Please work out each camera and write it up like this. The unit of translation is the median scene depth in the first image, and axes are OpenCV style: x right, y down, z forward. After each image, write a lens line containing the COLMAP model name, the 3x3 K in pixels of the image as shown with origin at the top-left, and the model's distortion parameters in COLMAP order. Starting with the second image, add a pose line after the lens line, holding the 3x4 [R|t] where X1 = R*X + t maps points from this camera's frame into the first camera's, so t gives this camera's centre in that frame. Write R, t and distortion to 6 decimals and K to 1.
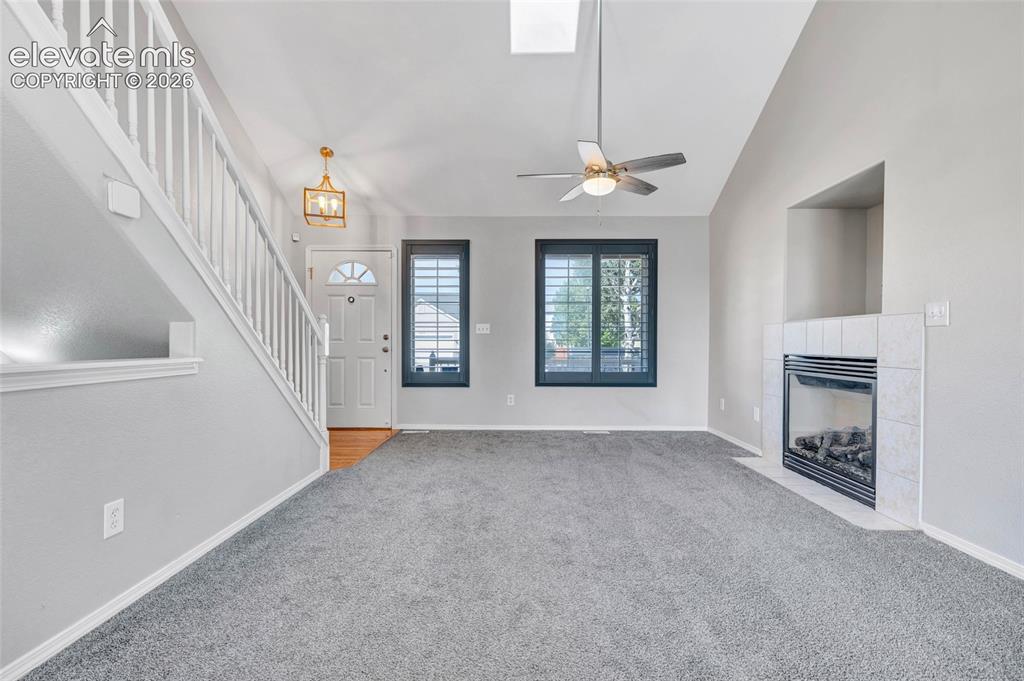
lens RADIAL K [[454.2, 0, 508.9], [0, 454.2, 346.1], [0, 0, 1]] dist [0.003758, 0.000407]
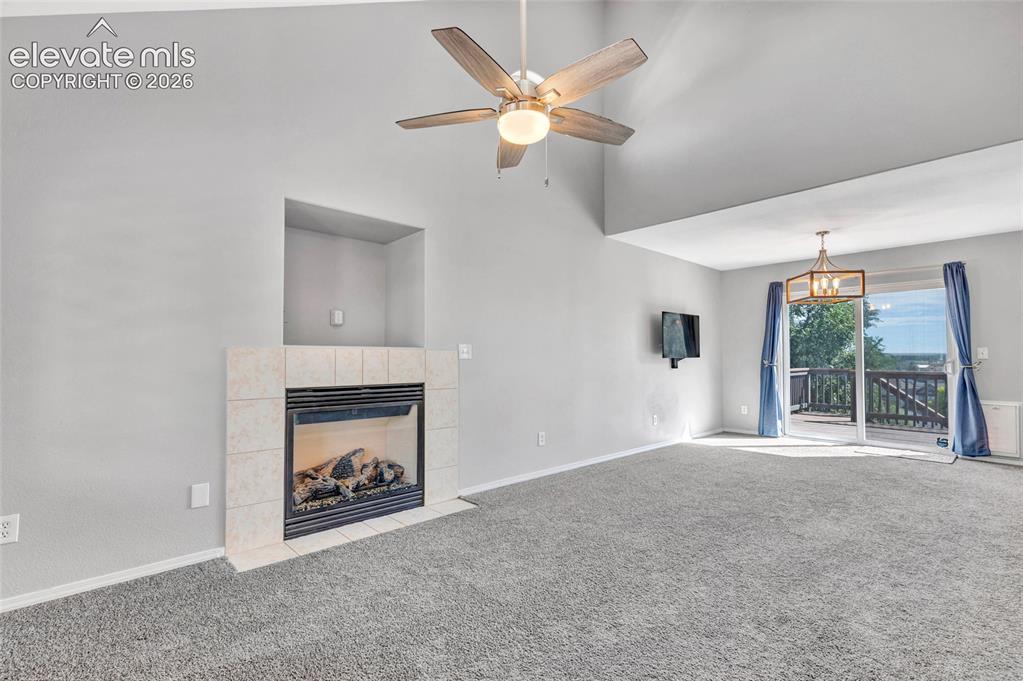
lens RADIAL K [[465.6, 0, 525.5], [0, 465.6, 343.2], [0, 0, 1]] dist [0.002702, 0.000173]
pose [[-0.708515, 0.022206, 0.705346, -0.266047], [0.004134, 0.999618, -0.027317, -0.042513], [-0.705684, -0.016439, -0.708336, 1.548687]]
